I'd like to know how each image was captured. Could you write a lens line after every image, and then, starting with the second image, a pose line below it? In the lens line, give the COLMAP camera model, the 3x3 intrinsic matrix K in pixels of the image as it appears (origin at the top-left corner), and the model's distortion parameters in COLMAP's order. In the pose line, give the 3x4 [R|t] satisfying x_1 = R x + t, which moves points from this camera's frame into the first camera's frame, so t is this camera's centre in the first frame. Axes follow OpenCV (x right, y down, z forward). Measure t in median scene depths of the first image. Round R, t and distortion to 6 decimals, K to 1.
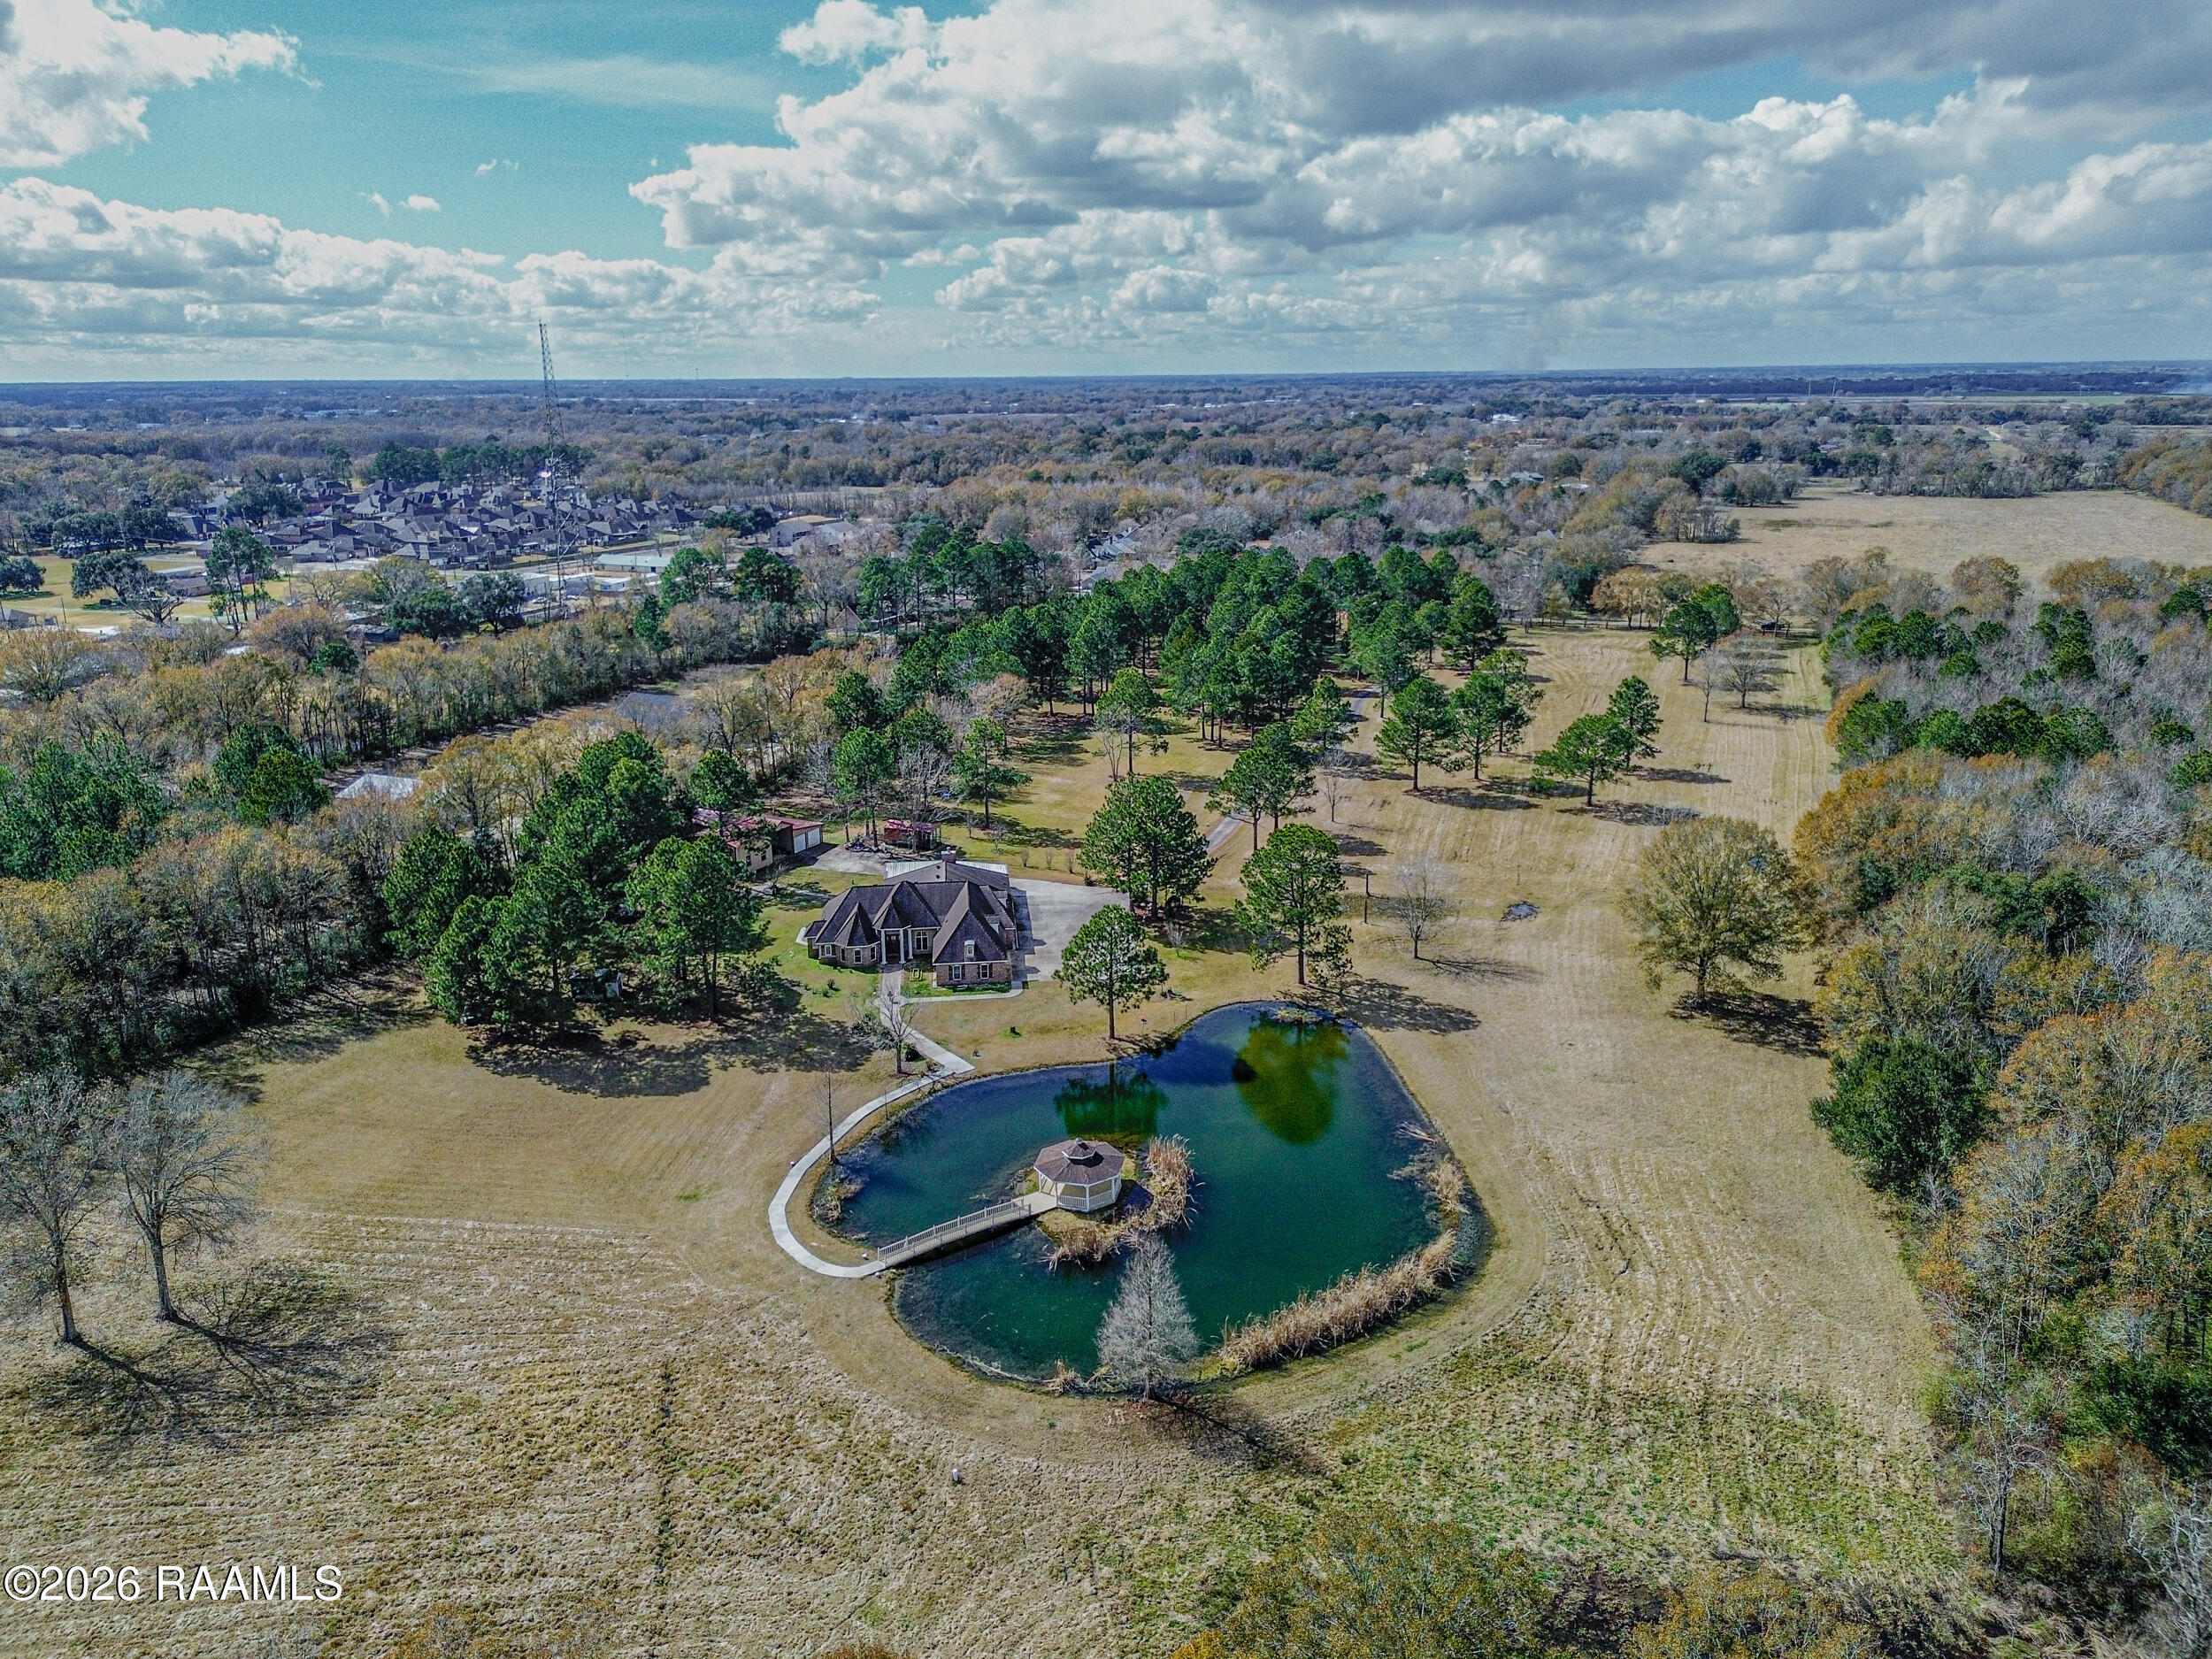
lens RADIAL K [[1532.7, 0, 1106.0], [0, 1532.7, 829.5], [0, 0, 1]] dist [0.137464, -0.228392]
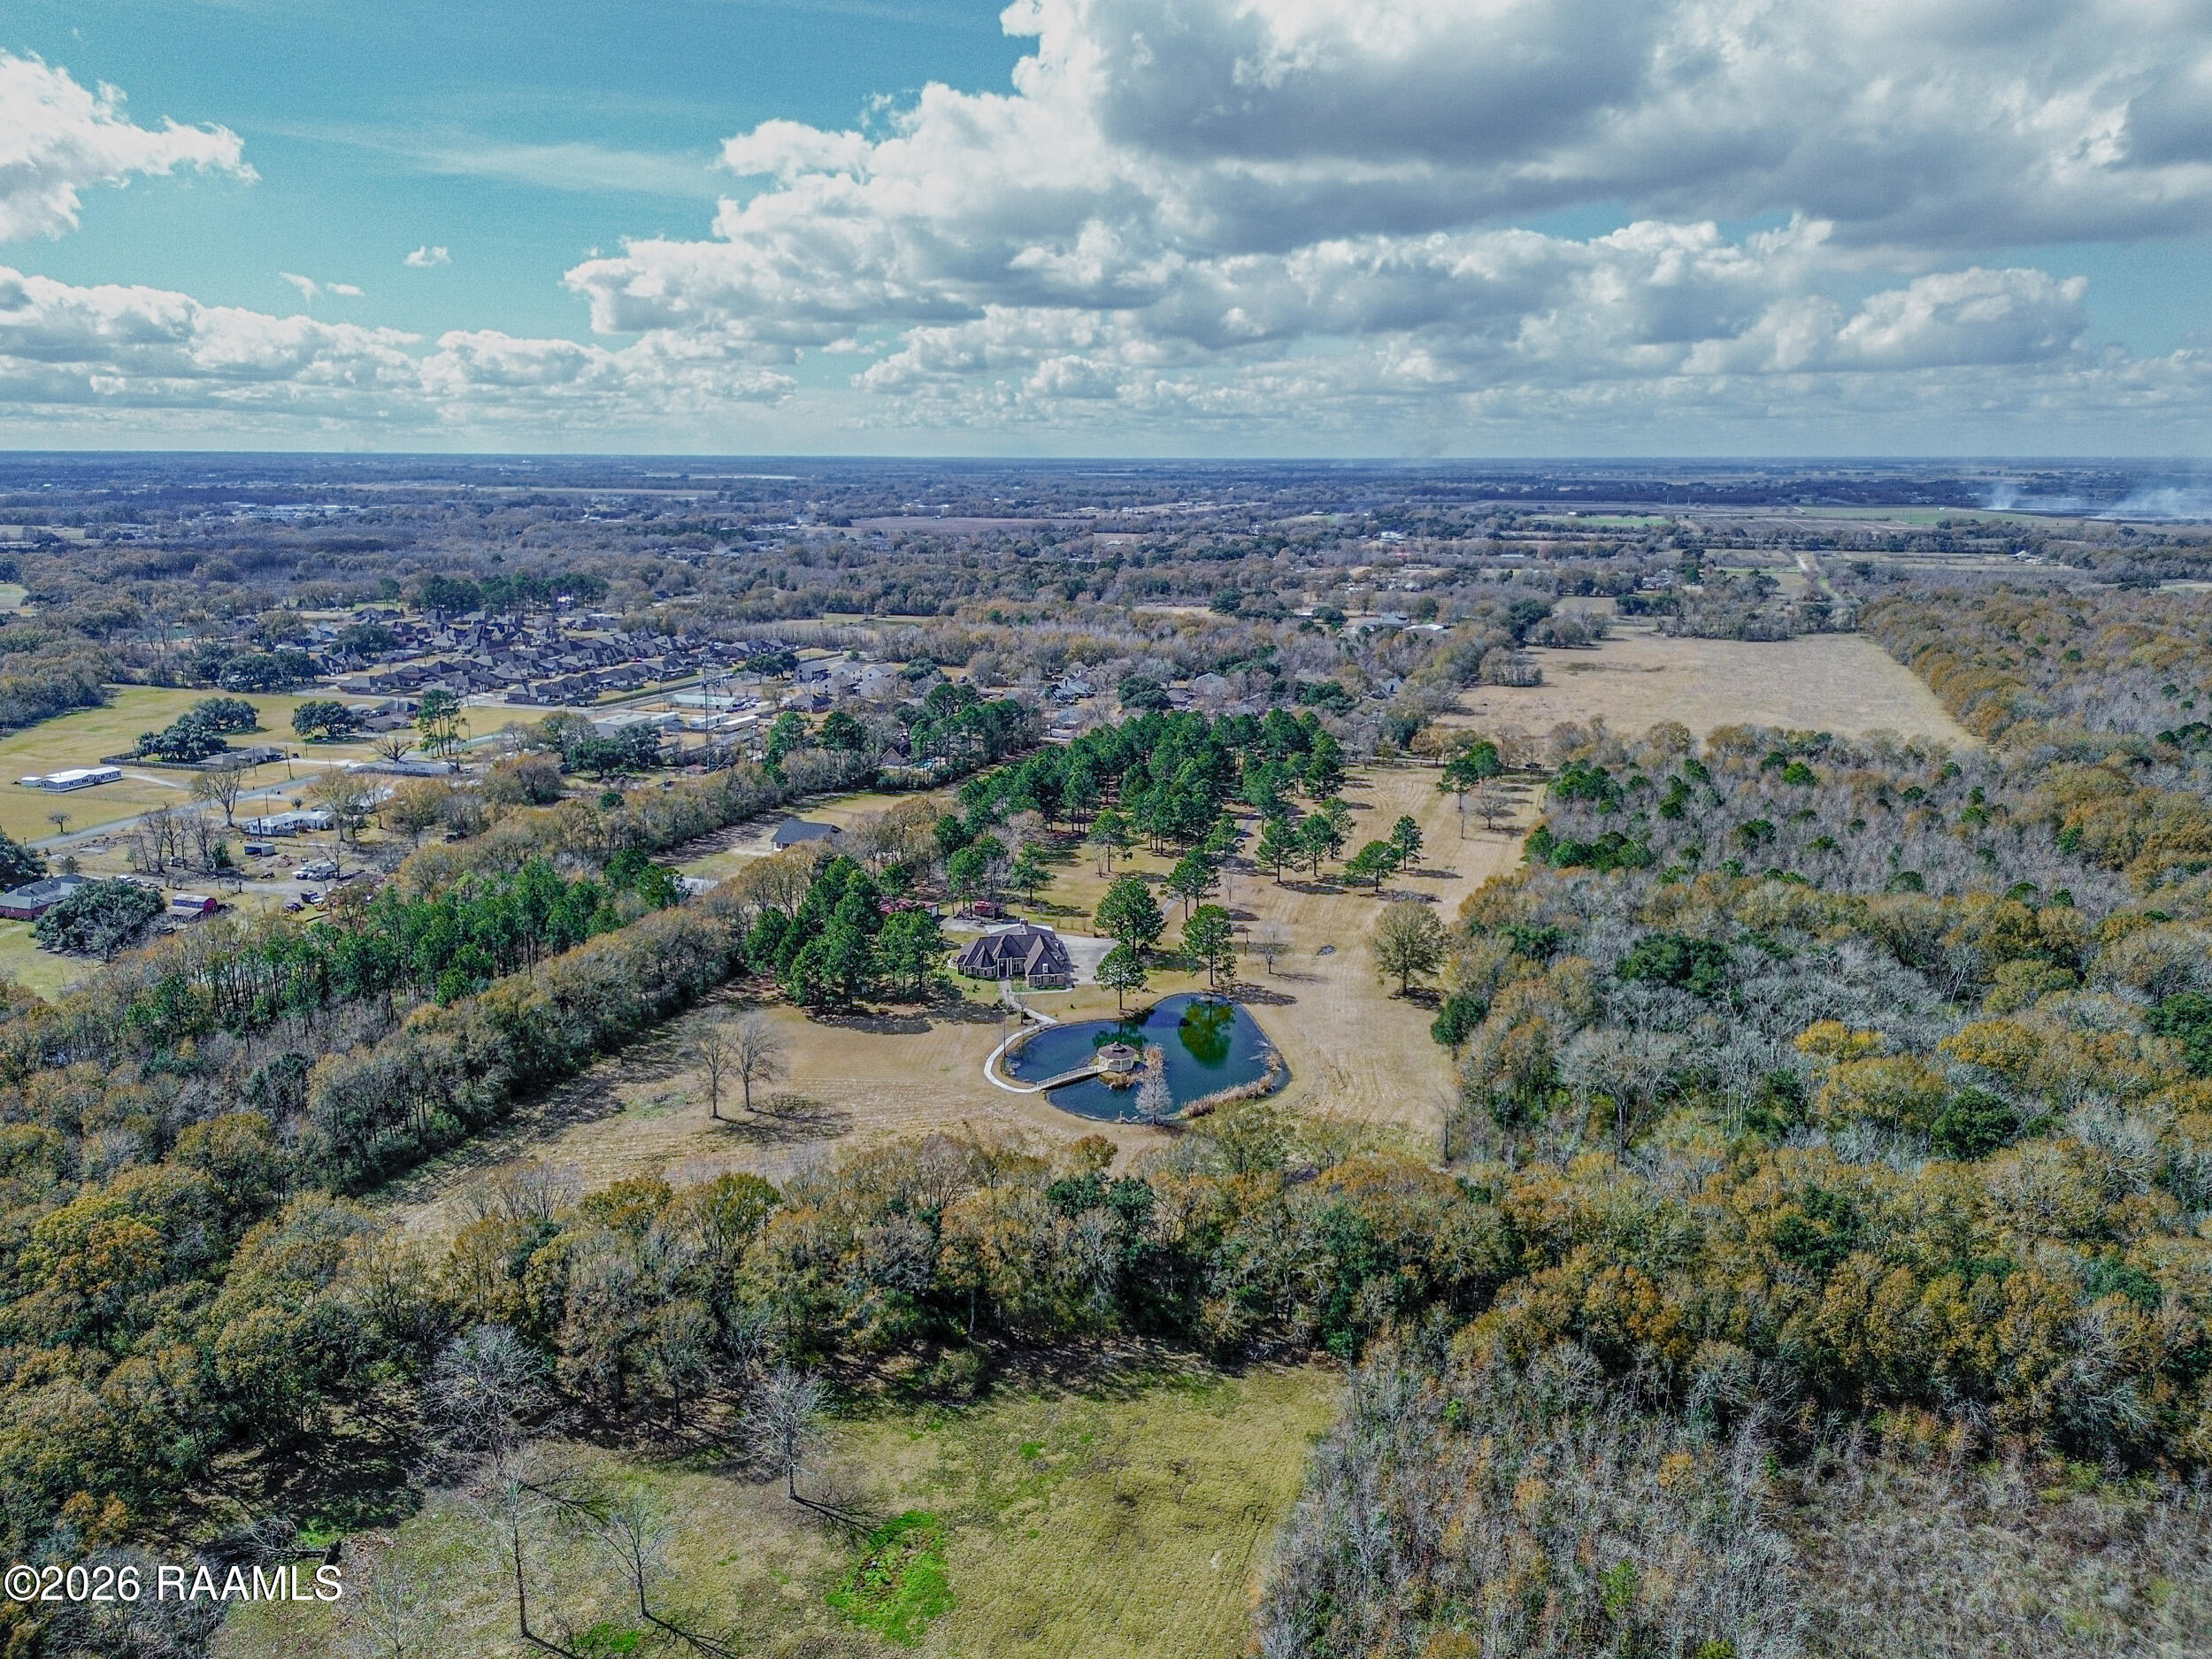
lens RADIAL K [[1532.7, 0, 1106.0], [0, 1532.7, 829.5], [0, 0, 1]] dist [0.137464, -0.228392]
pose [[0.998449, -0.000007, 0.055675, -0.078026], [0.002646, 0.998877, -0.047313, -0.004450], [-0.055612, 0.047387, 0.997327, -0.637791]]
